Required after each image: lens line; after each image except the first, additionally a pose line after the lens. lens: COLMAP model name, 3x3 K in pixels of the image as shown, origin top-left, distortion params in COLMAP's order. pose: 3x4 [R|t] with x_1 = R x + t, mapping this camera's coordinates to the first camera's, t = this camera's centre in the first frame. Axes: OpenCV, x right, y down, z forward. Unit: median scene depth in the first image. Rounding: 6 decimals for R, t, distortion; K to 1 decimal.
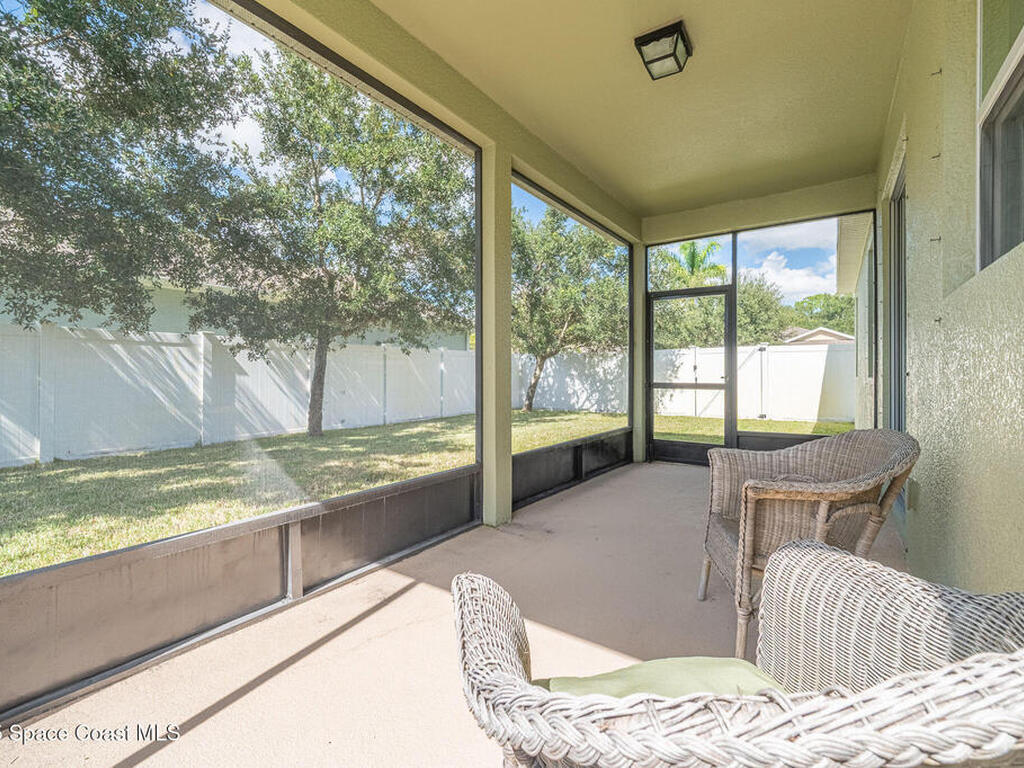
lens RADIAL K [[455.8, 0, 515.7], [0, 455.8, 376.1], [0, 0, 1]] dist [-0.002052, 0.000611]
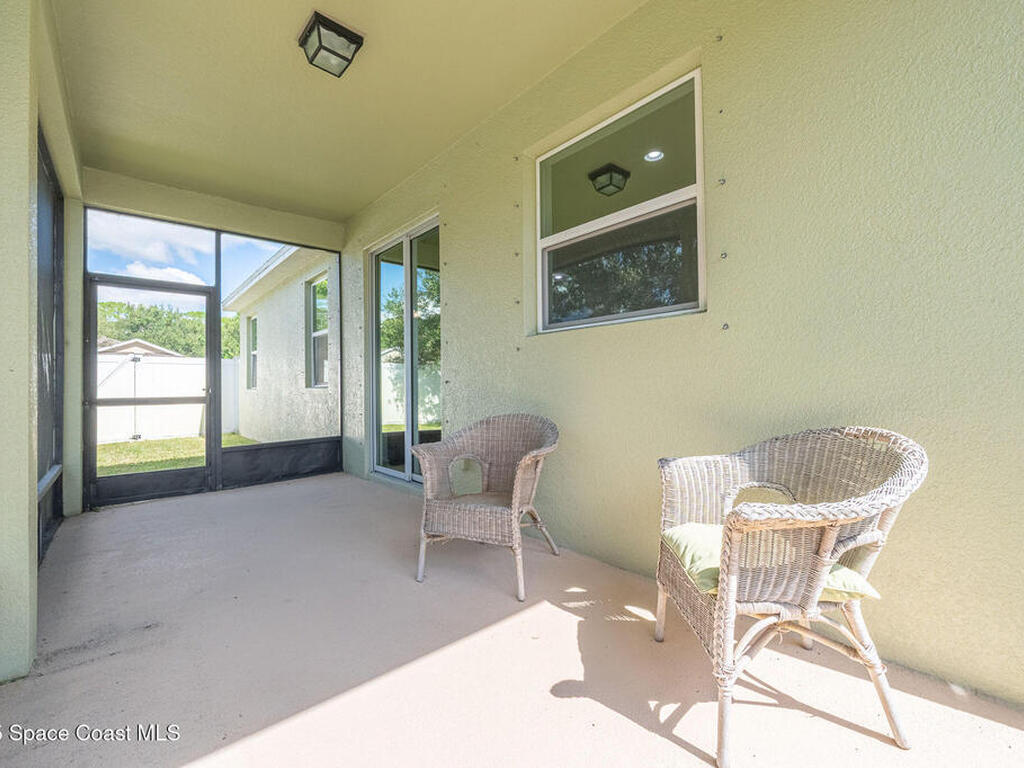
lens RADIAL K [[455.8, 0, 514.4], [0, 455.8, 383.4], [0, 0, 1]] dist [-0.002052, 0.000611]
pose [[0.247656, 0.002382, 0.968845, -0.151189], [0.014582, 0.999875, -0.006185, 0.003028], [-0.968738, 0.015659, 0.247590, 0.118364]]
